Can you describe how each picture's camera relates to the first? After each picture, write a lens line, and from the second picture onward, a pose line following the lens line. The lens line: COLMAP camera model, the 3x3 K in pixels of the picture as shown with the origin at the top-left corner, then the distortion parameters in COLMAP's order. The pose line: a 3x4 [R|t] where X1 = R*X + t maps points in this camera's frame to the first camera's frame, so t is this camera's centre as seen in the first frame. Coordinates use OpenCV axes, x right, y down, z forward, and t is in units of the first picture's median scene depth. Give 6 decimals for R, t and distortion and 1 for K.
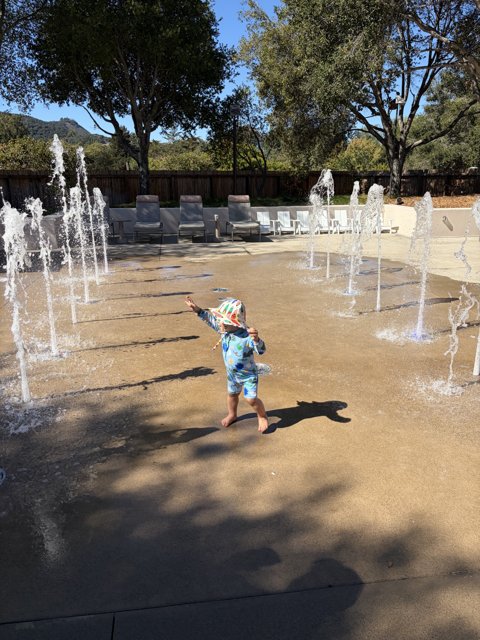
lens RADIAL K [[486.3, 0, 234.7], [0, 486.3, 324.8], [0, 0, 1]] dist [0.038252, -0.035804]
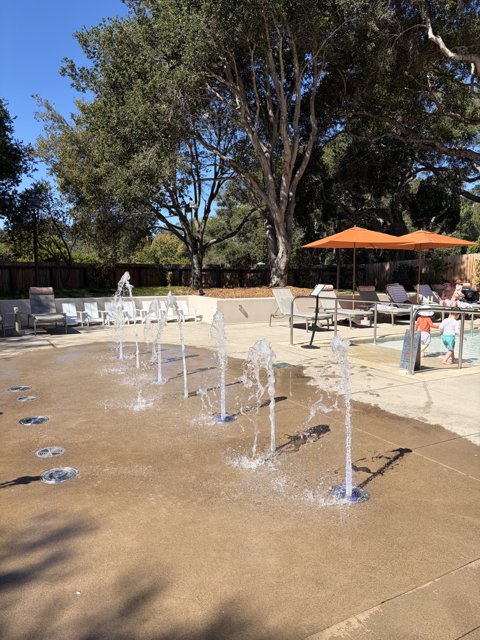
lens RADIAL K [[486.3, 0, 234.7], [0, 486.3, 324.8], [0, 0, 1]] dist [0.038252, -0.035804]
pose [[0.929665, -0.033824, 0.366850, 0.005721], [0.097886, 0.982662, -0.157457, -0.002402], [-0.355164, 0.182292, 0.916858, -0.005461]]
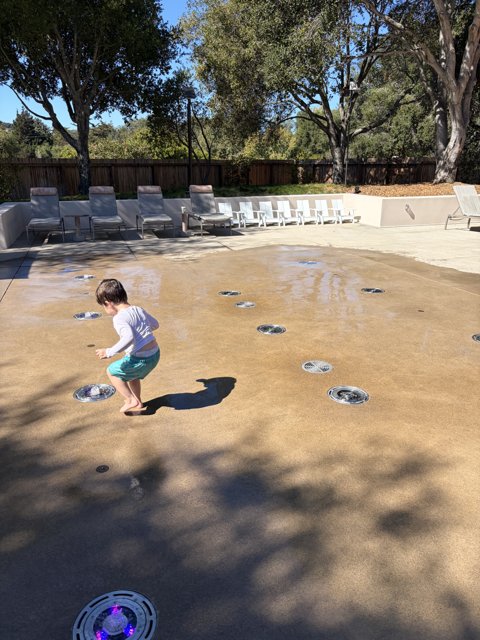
lens RADIAL K [[477.5, 0, 224.5], [0, 477.5, 327.2], [0, 0, 1]] dist [0.048125, -0.052531]
pose [[0.986054, -0.054847, 0.157126, -0.083113], [0.050117, 0.998167, 0.033911, -0.017947], [-0.158697, -0.025563, 0.986996, 0.061625]]
